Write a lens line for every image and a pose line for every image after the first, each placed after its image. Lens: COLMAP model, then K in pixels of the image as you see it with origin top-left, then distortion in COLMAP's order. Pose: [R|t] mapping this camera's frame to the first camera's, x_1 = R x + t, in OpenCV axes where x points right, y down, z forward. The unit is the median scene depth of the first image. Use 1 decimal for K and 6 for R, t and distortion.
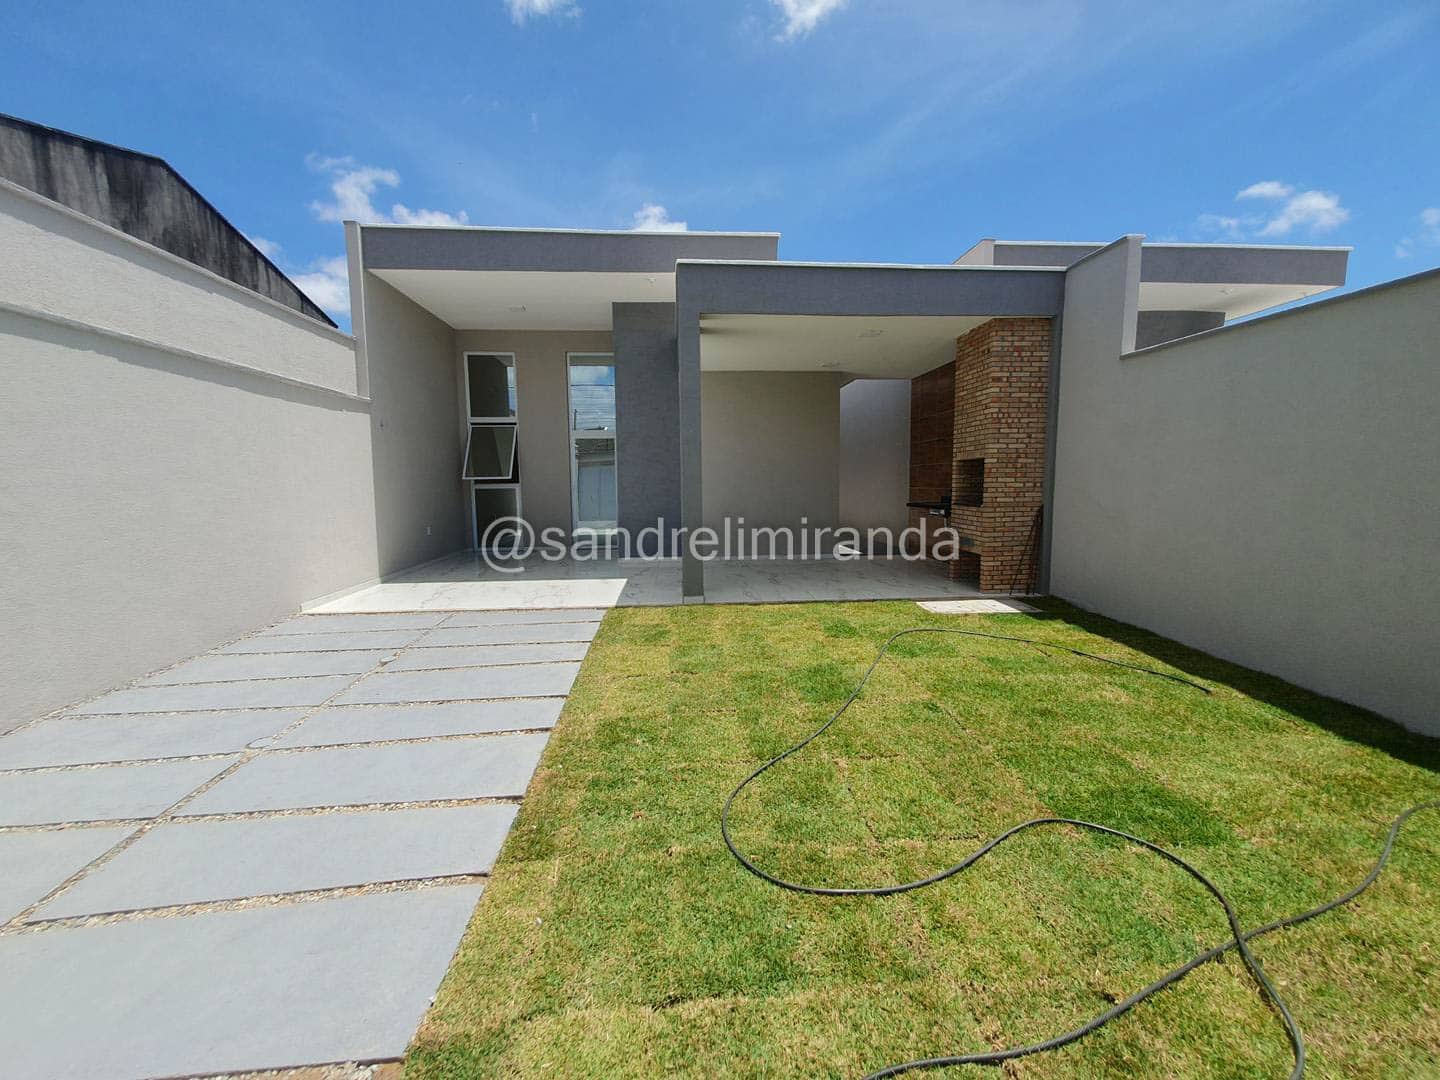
lens RADIAL K [[576.2, 0, 720.0], [0, 576.2, 540.0], [0, 0, 1]] dist [0.000342, -0.000304]
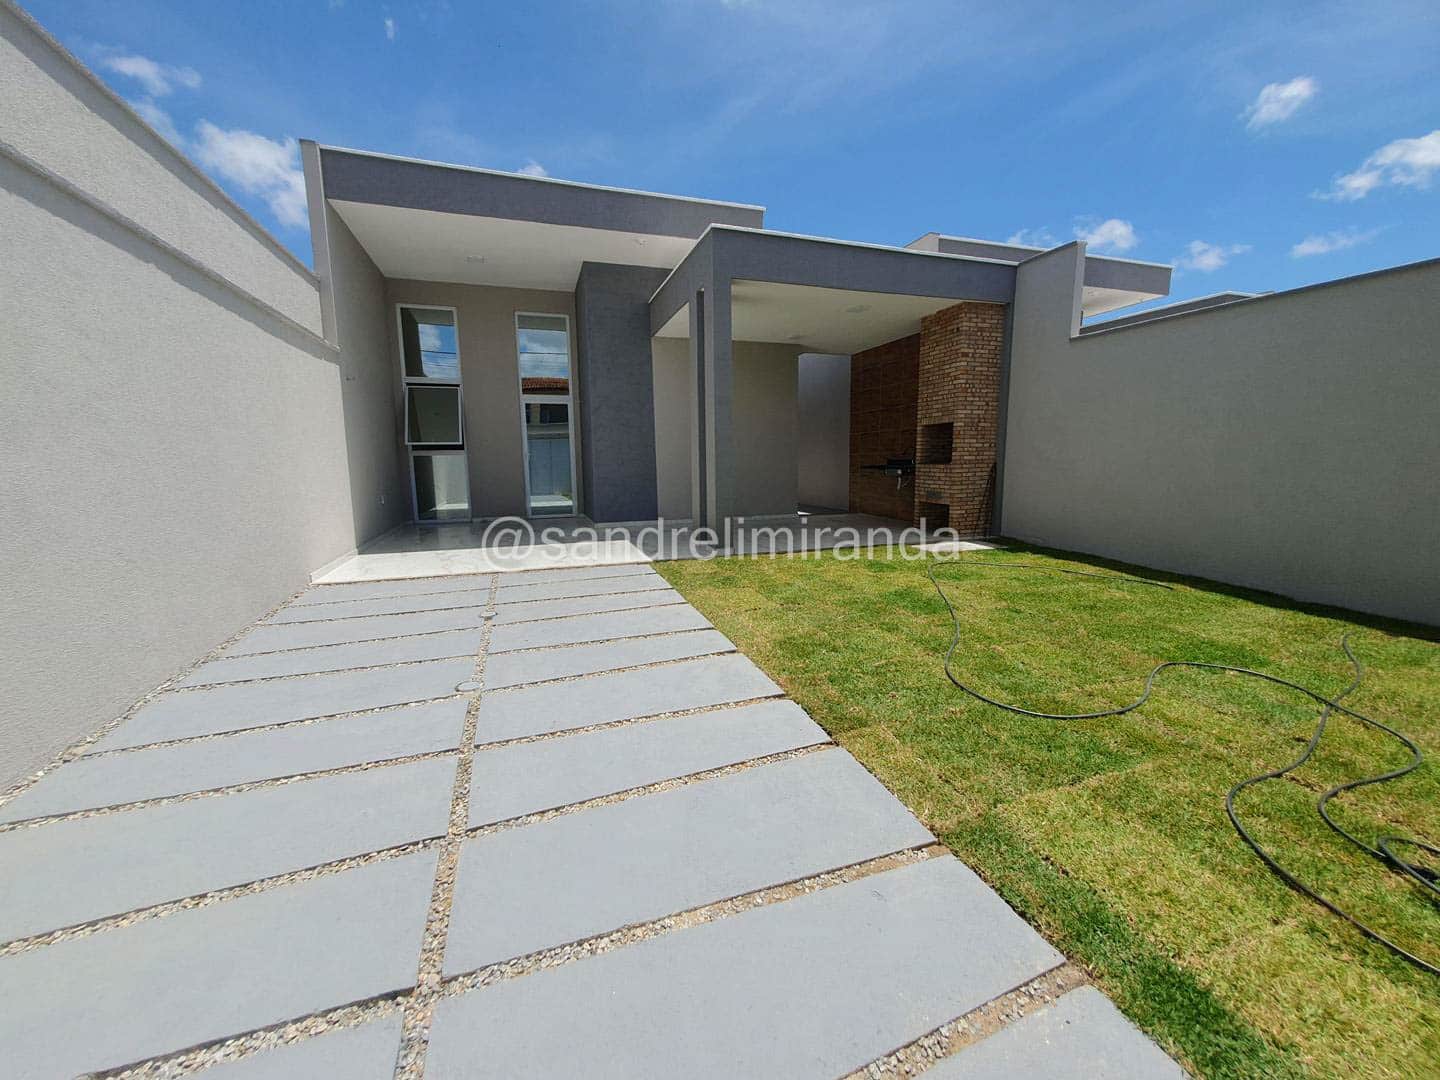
lens RADIAL K [[576.2, 0, 720.0], [0, 576.2, 540.0], [0, 0, 1]] dist [0.000342, -0.000304]
pose [[0.966804, -0.037536, 0.252746, -0.315785], [0.029003, 0.998879, 0.037402, 0.041052], [-0.253866, -0.028830, 0.966810, -0.022335]]
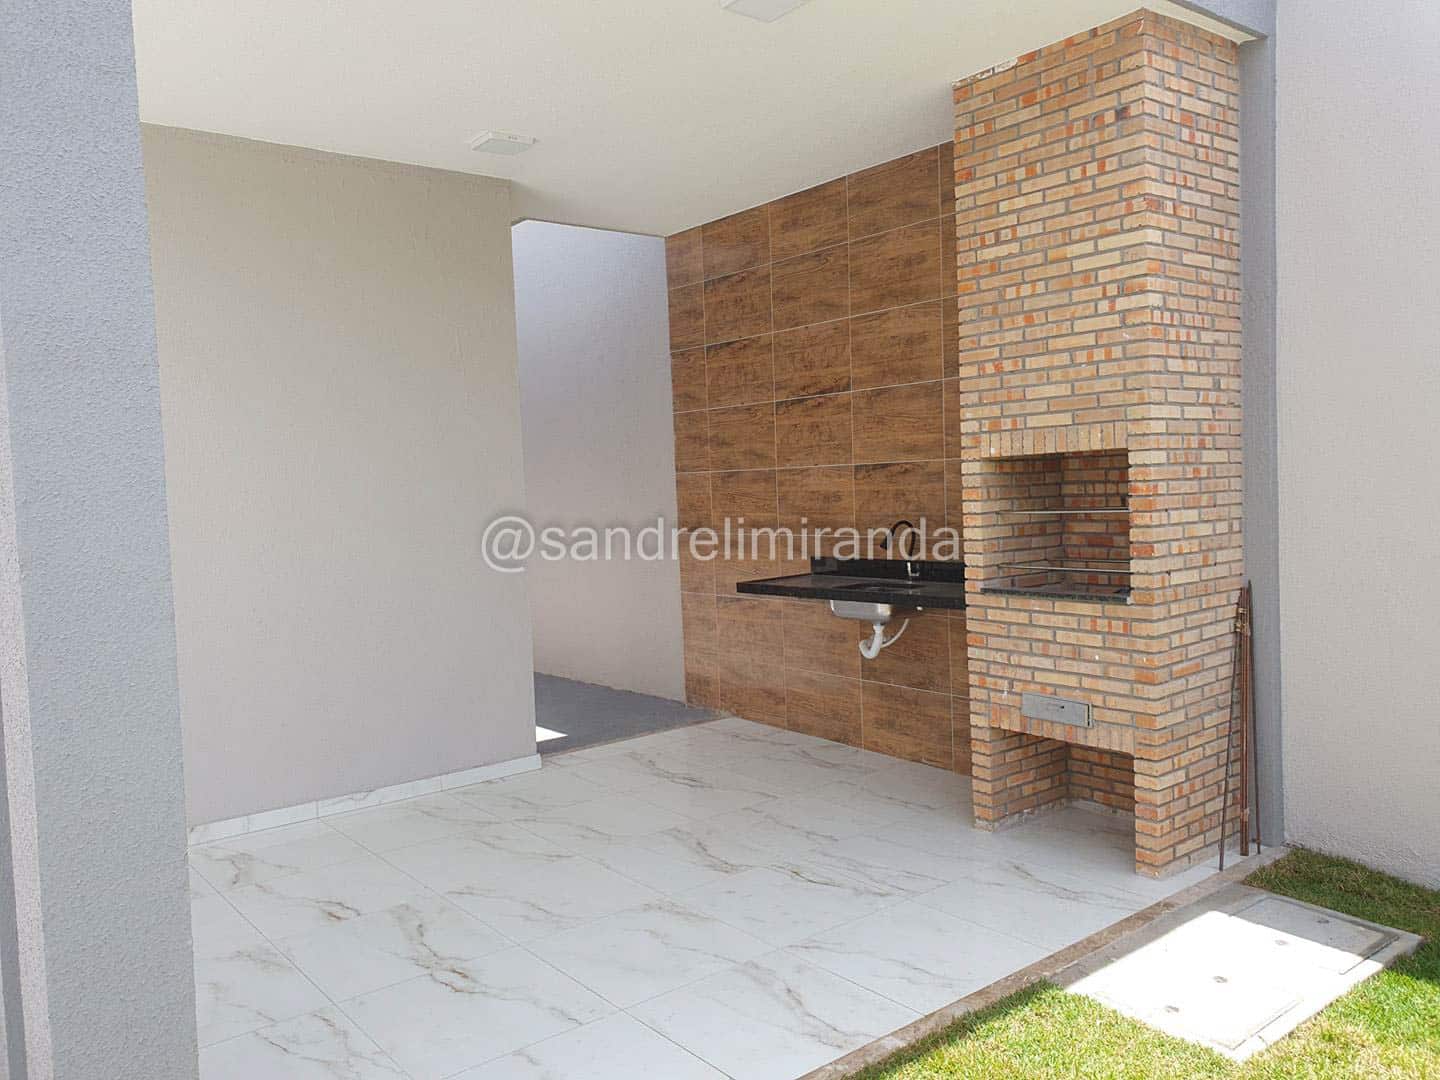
lens RADIAL K [[1102.1, 0, 720.0], [0, 1102.1, 540.0], [0, 0, 1]] dist [-0.009562, -0.003661]
pose [[0.821571, -0.054350, 0.567510, -0.071207], [0.090387, 0.995273, -0.035535, -0.094441], [-0.562895, 0.080490, 0.822600, 0.652122]]
